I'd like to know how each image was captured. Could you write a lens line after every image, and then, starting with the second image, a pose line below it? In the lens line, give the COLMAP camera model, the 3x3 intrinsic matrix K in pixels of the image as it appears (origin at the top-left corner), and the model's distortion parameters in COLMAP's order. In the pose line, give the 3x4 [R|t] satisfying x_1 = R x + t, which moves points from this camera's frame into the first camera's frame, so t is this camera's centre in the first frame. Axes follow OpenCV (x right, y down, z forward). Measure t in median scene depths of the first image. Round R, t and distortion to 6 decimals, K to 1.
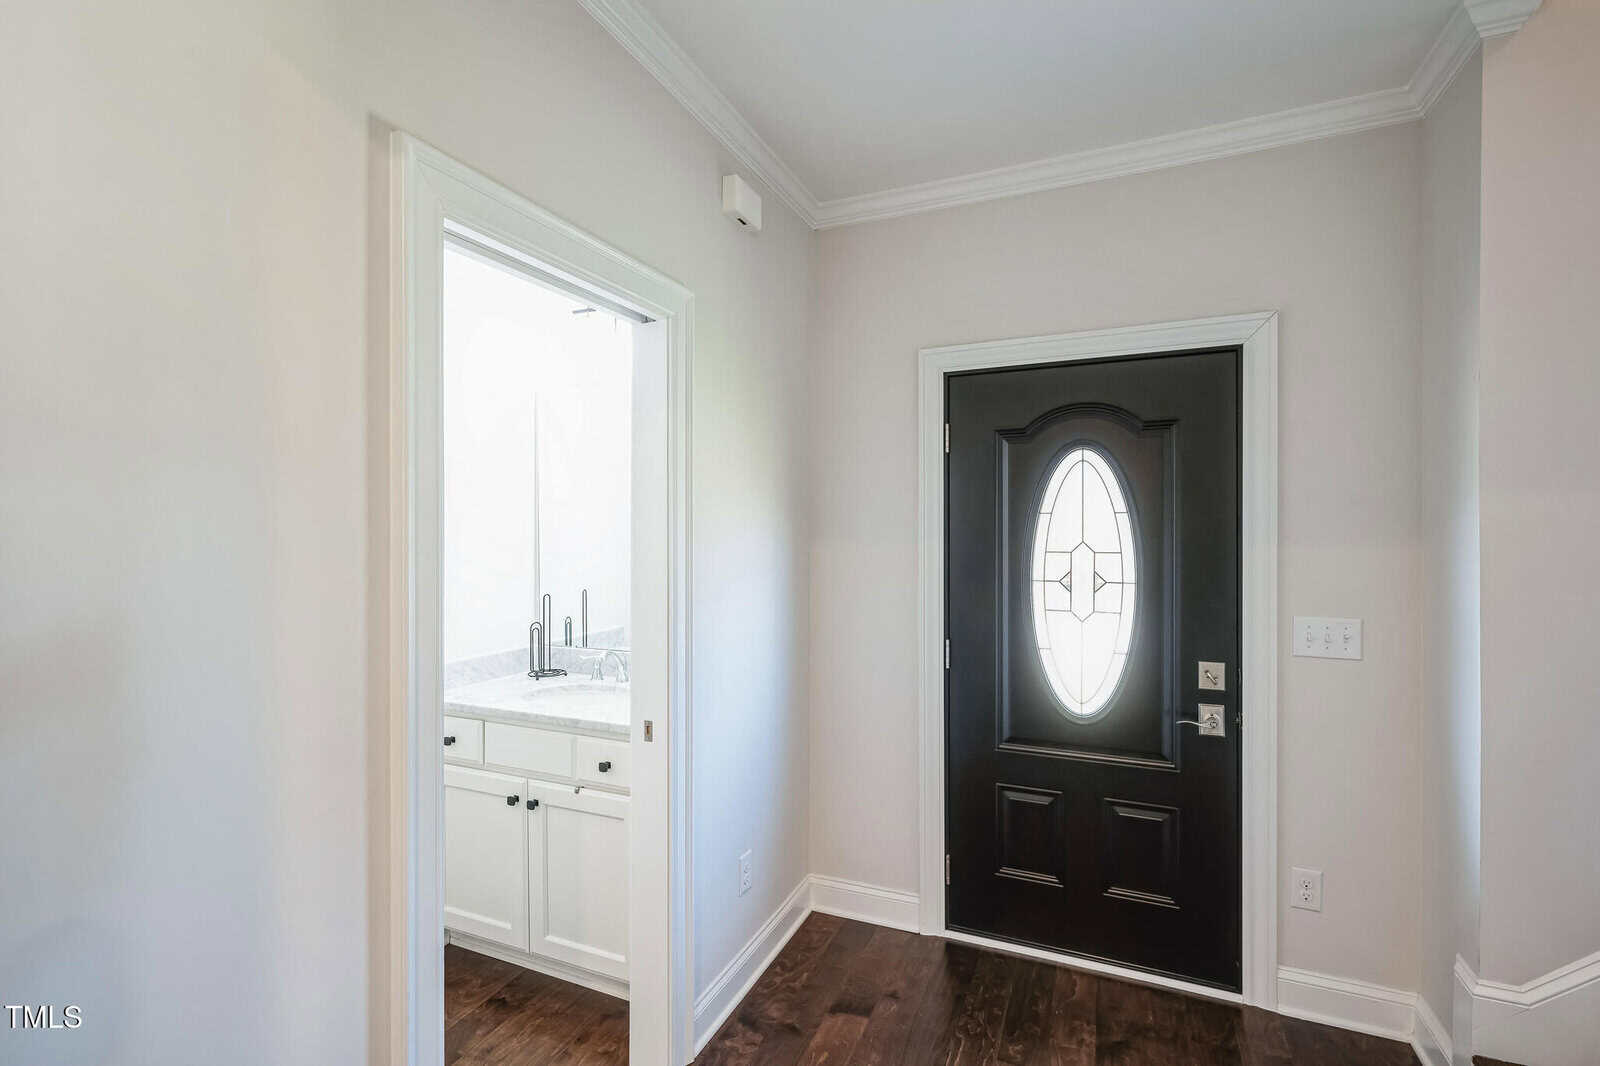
lens RADIAL K [[723.4, 0, 796.7], [0, 723.4, 534.4], [0, 0, 1]] dist [-0.008121, 0.000457]
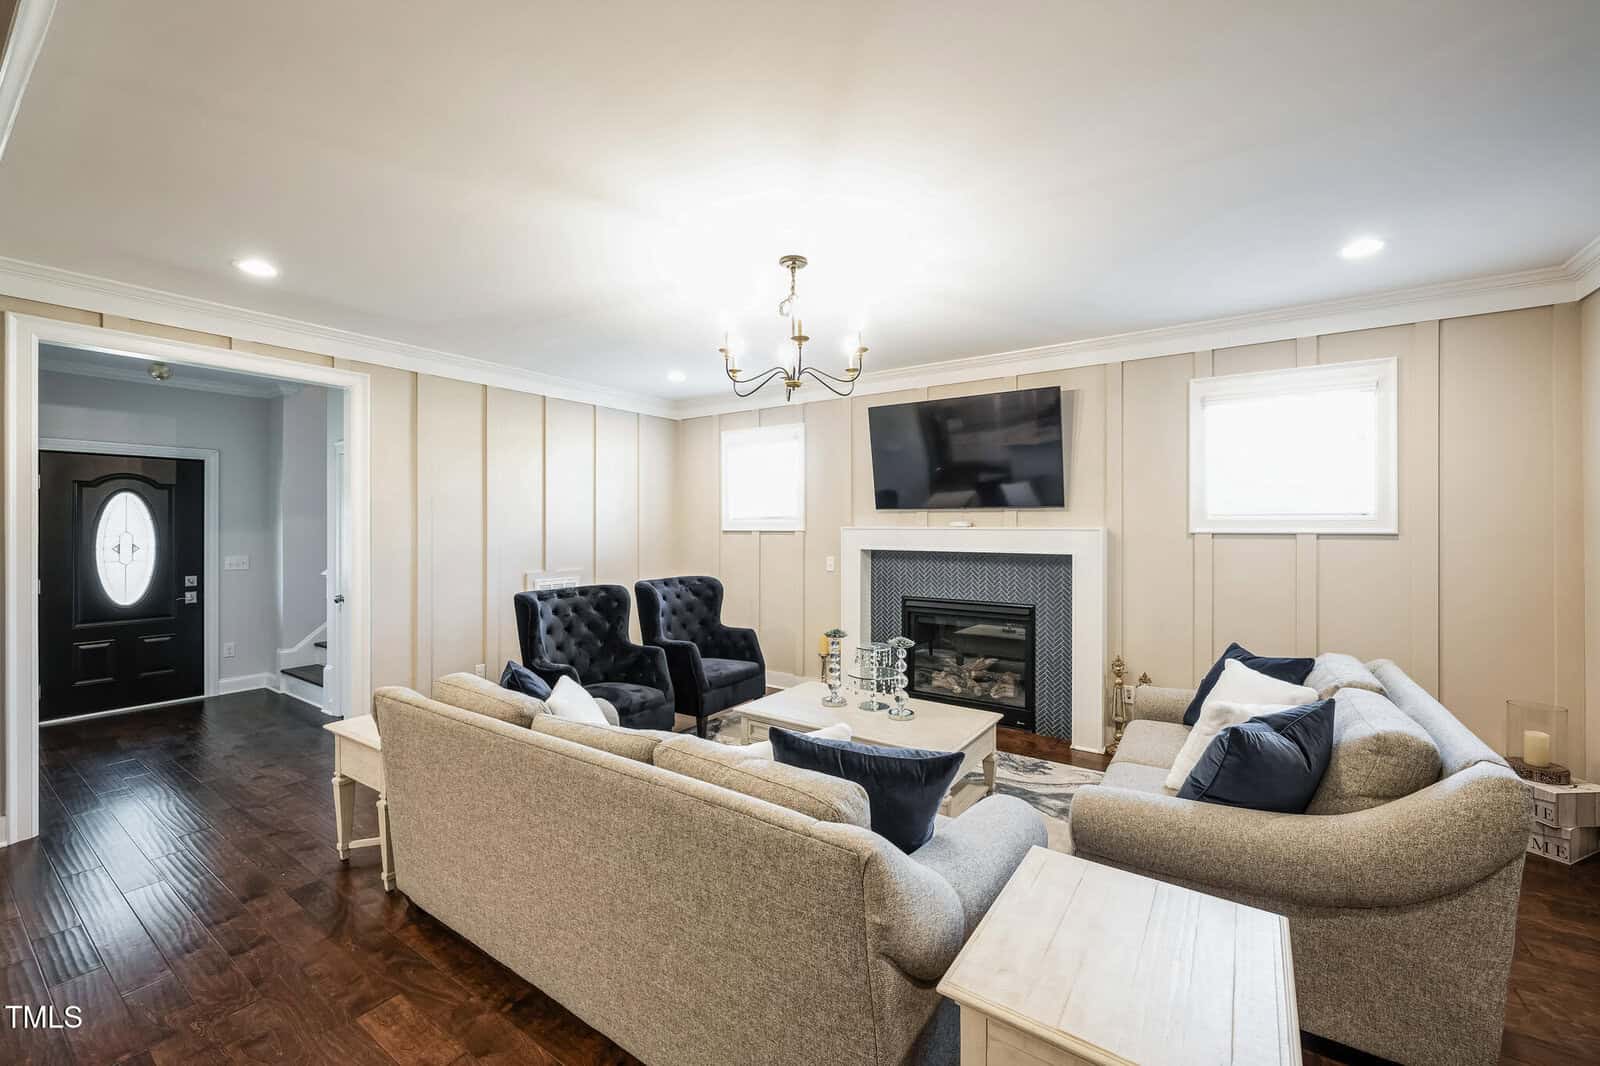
lens RADIAL K [[633.2, 0, 799.2], [0, 633.2, 529.7], [0, 0, 1]] dist [-0.003349, -0.000439]
pose [[0.203882, -0.000977, 0.978995, -1.274485], [0.000572, 0.999999, 0.000879, 0.003160], [-0.978995, 0.000381, 0.203883, -1.713277]]
